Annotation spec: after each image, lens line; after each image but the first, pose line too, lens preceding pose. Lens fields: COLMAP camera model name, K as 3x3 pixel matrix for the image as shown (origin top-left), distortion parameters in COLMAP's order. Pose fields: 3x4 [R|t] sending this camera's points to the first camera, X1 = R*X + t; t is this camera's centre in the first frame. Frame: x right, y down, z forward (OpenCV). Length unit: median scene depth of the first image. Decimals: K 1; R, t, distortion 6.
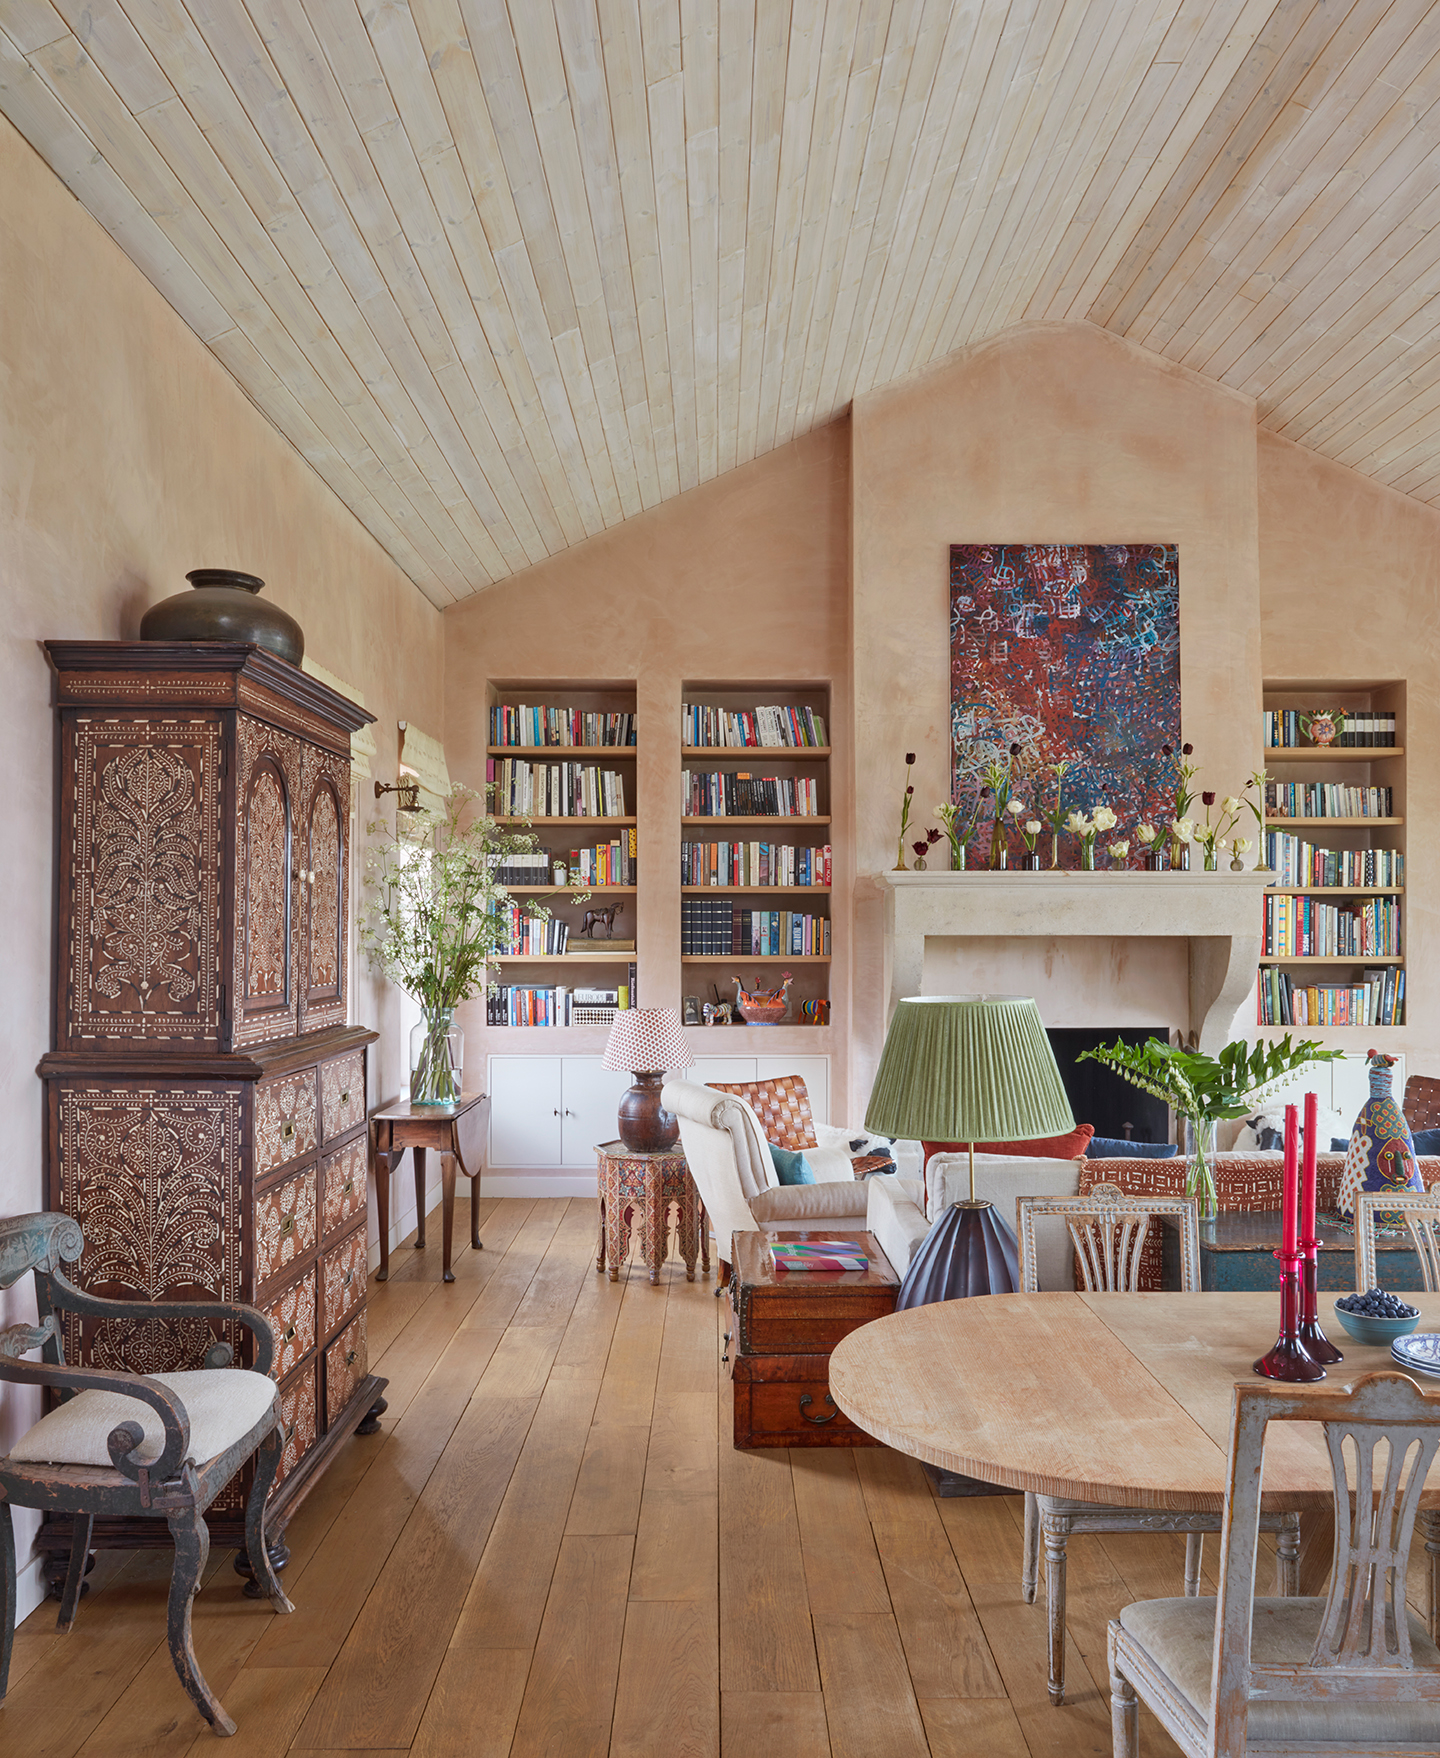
lens RADIAL K [[1448.5, 0, 720.1], [0, 1448.5, 934.3], [0, 0, 1]] dist [0.000854, 0.000748]
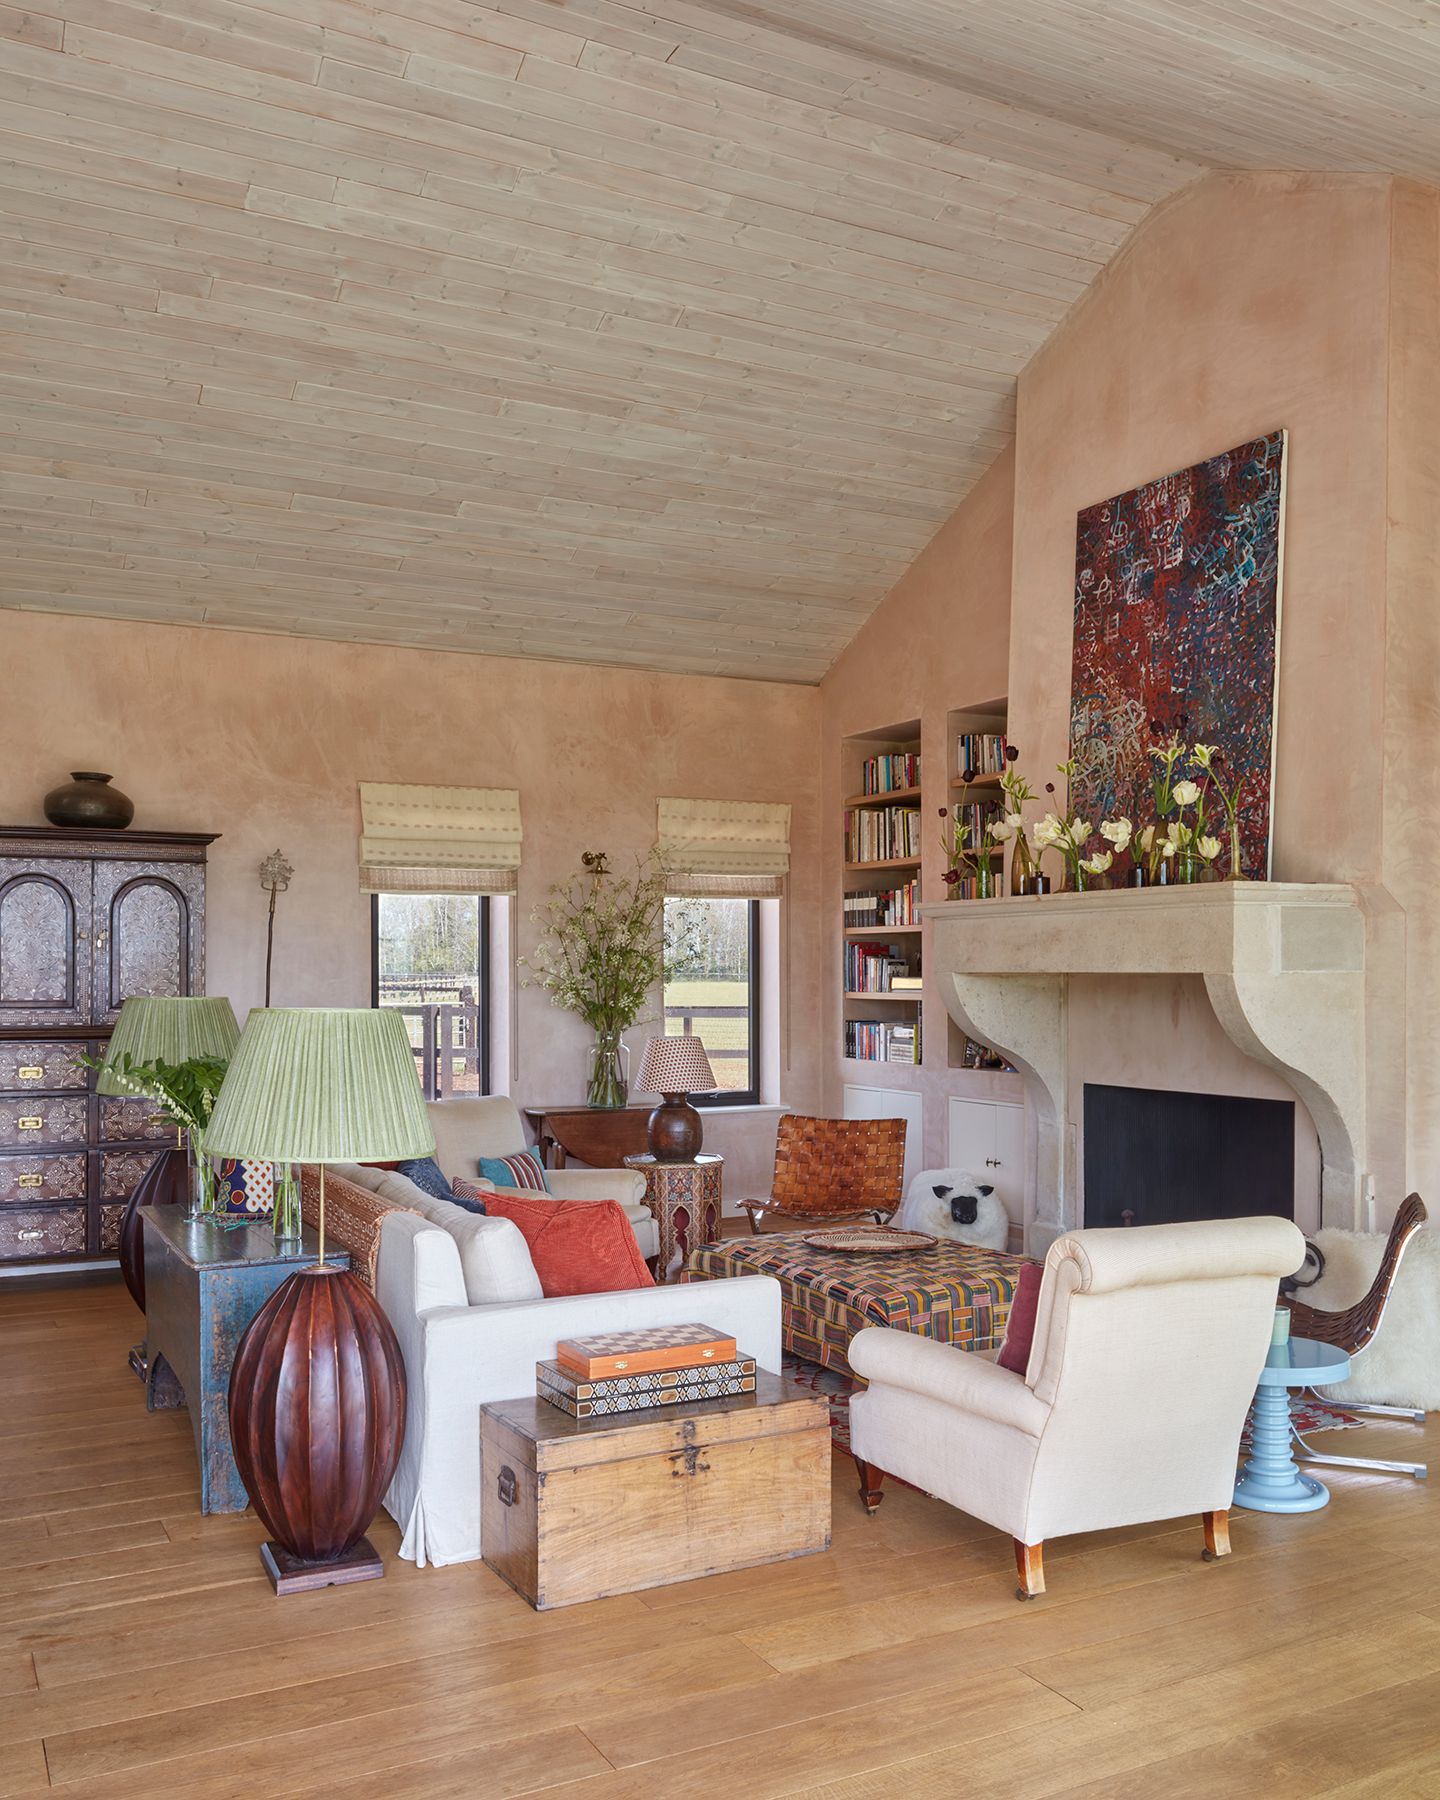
lens RADIAL K [[1553.9, 0, 719.9], [0, 1553.9, 960.4], [0, 0, 1]] dist [0.000383, -0.001488]
pose [[0.459954, -0.008019, -0.887907, 0.869979], [-0.002987, 0.999940, -0.010578, 0.003323], [0.887938, 0.007518, 0.459902, 0.399525]]
